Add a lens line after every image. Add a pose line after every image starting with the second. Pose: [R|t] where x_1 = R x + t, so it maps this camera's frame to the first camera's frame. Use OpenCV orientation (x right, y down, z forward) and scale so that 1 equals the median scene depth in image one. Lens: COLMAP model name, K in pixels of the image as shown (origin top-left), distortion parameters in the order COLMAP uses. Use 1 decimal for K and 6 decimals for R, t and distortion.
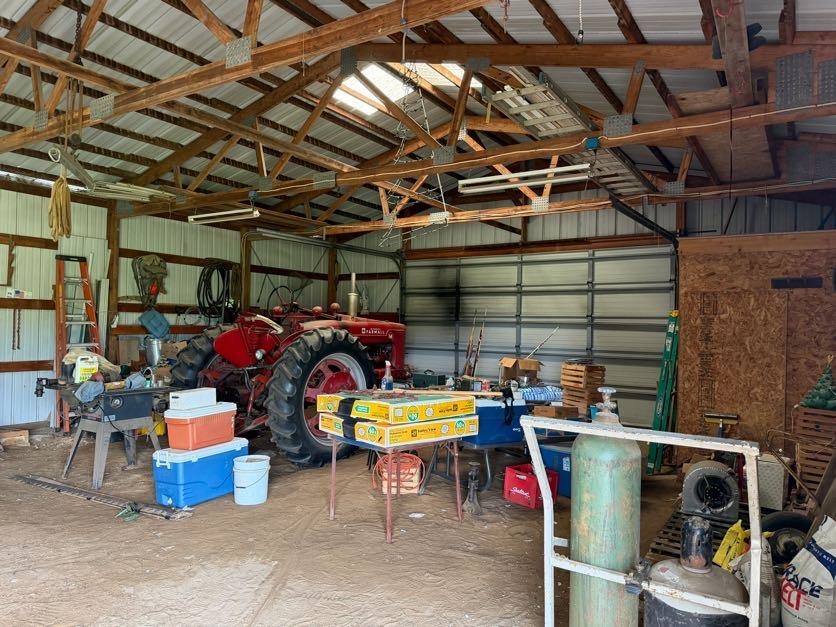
lens RADIAL K [[585.0, 0, 417.9], [0, 585.0, 316.9], [0, 0, 1]] dist [0.043058, -0.053943]
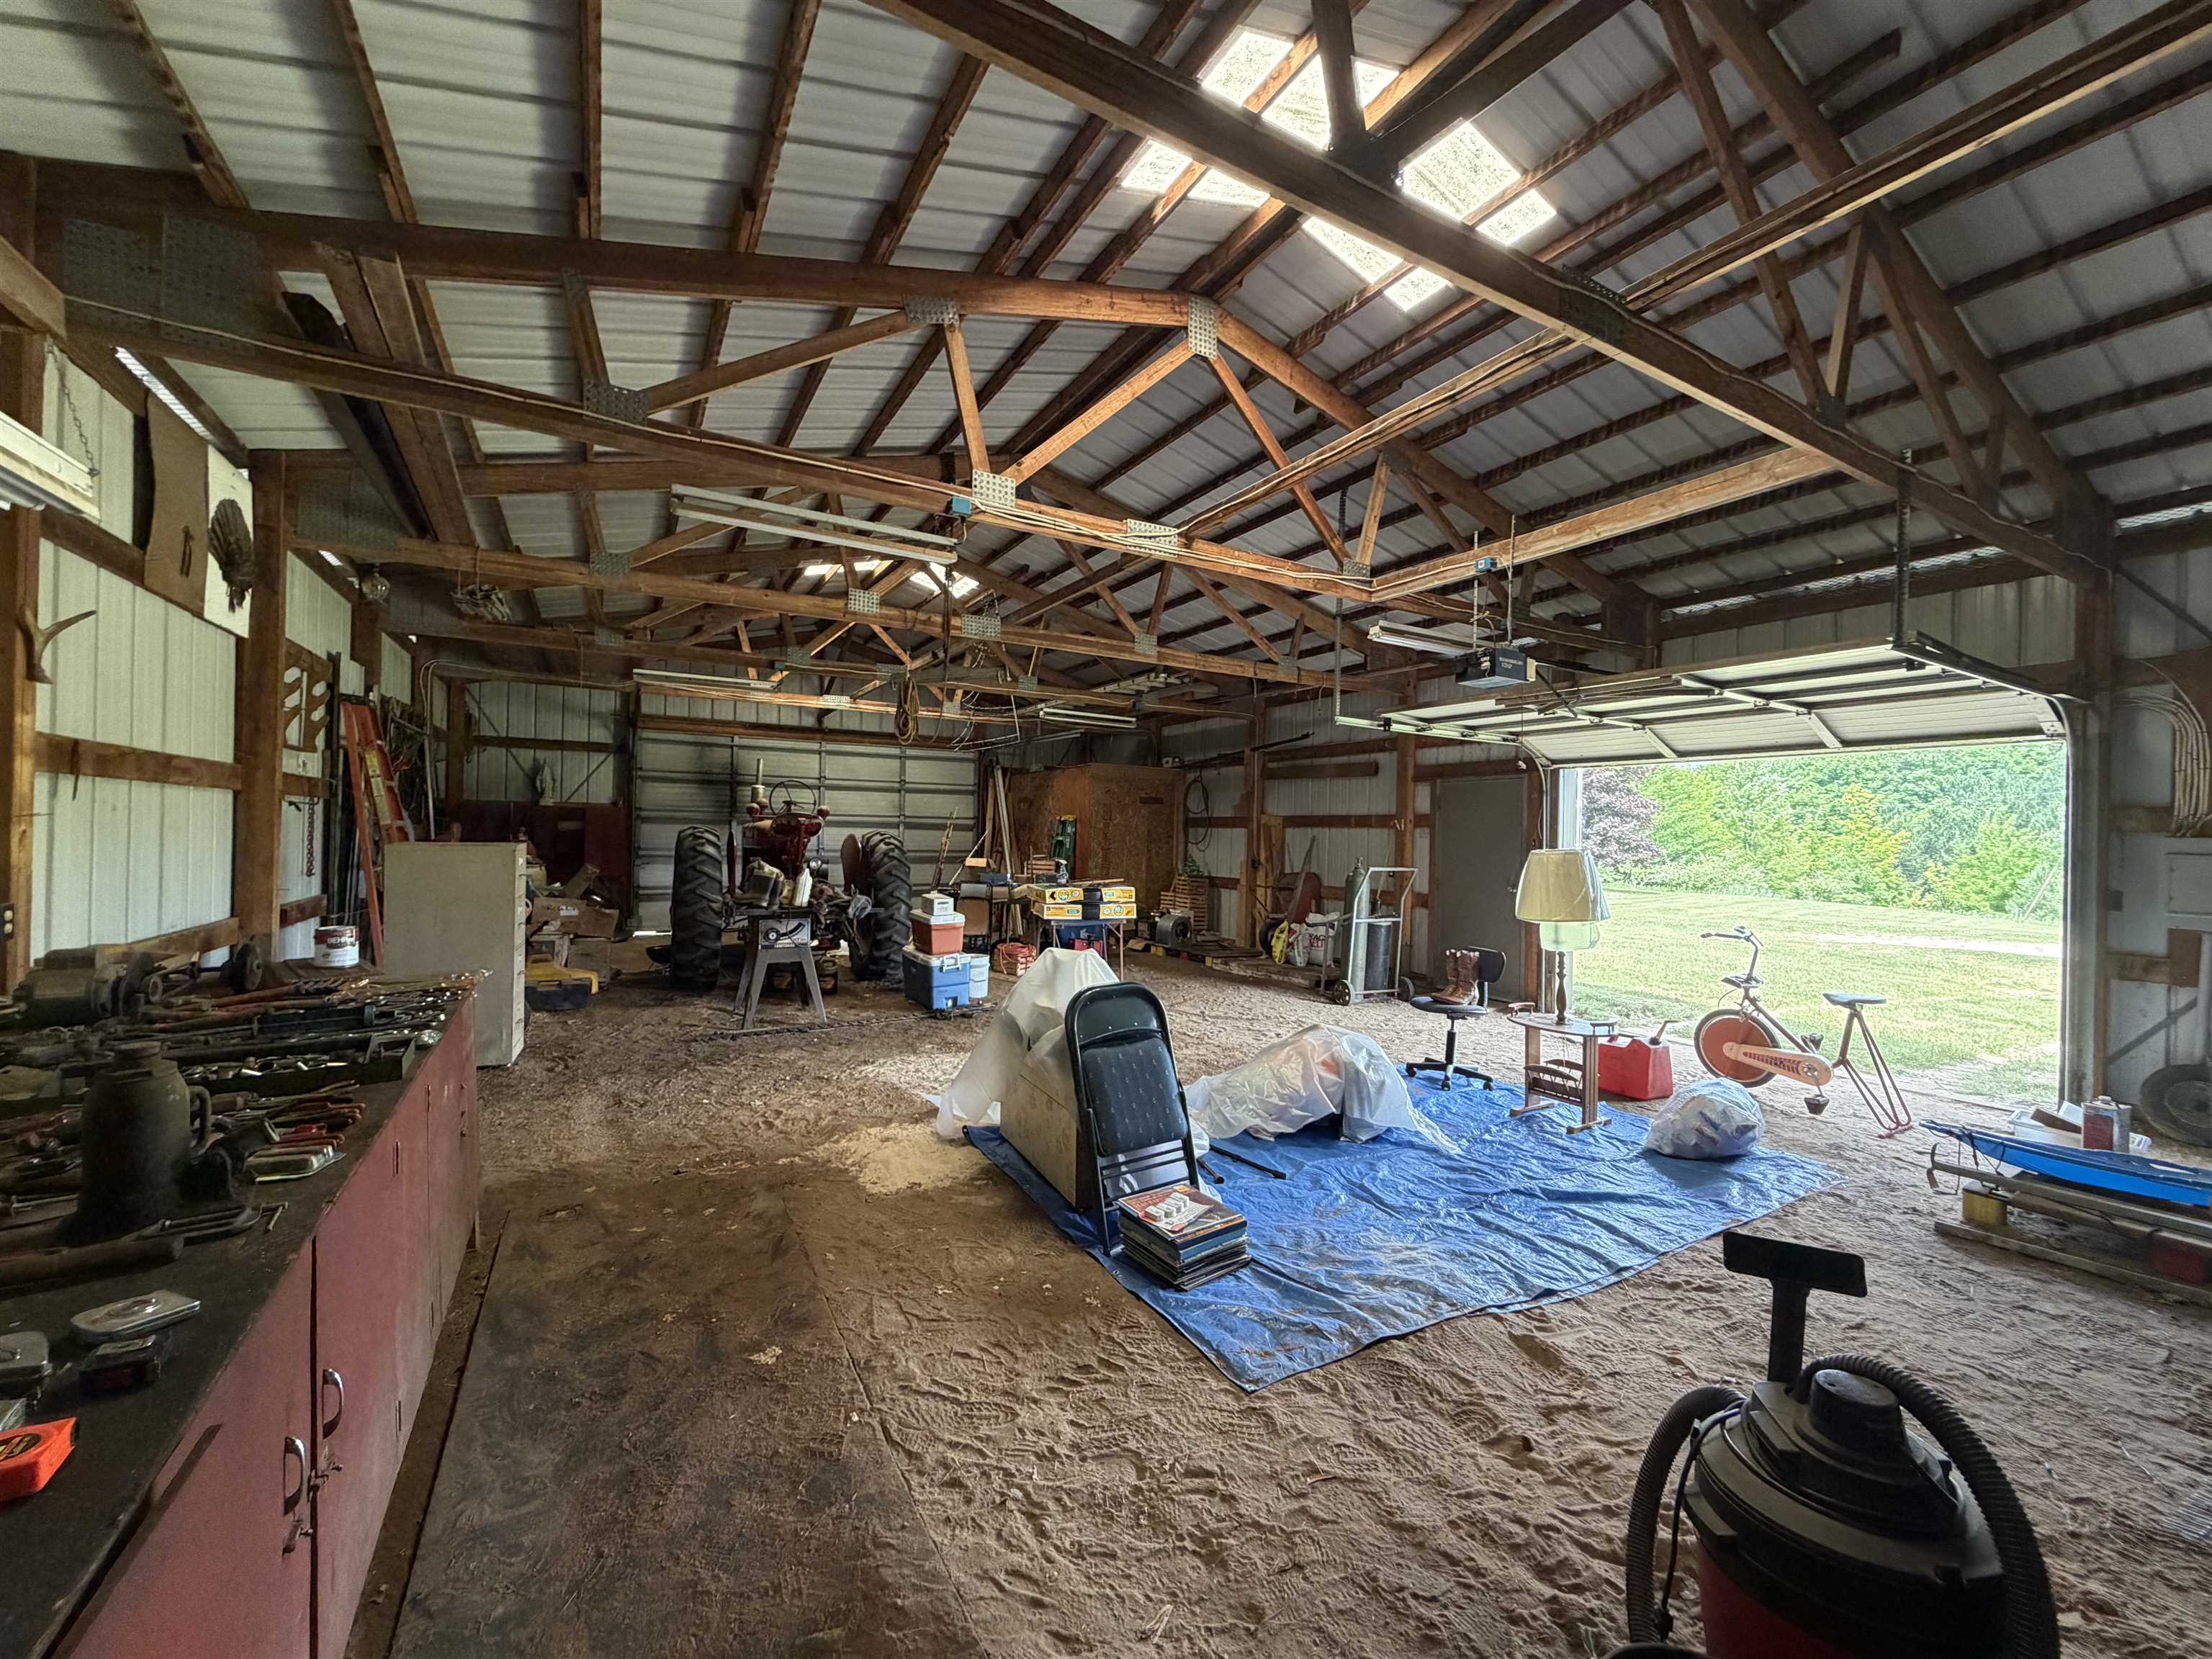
lens RADIAL K [[880.8, 0, 1098.9], [0, 880.8, 830.4], [0, 0, 1]] dist [0.000610, 0.000154]
pose [[0.454104, -0.006338, 0.890926, -0.850564], [-0.024124, 0.999521, 0.019406, -0.012609], [-0.890622, -0.030305, 0.453733, 0.045887]]
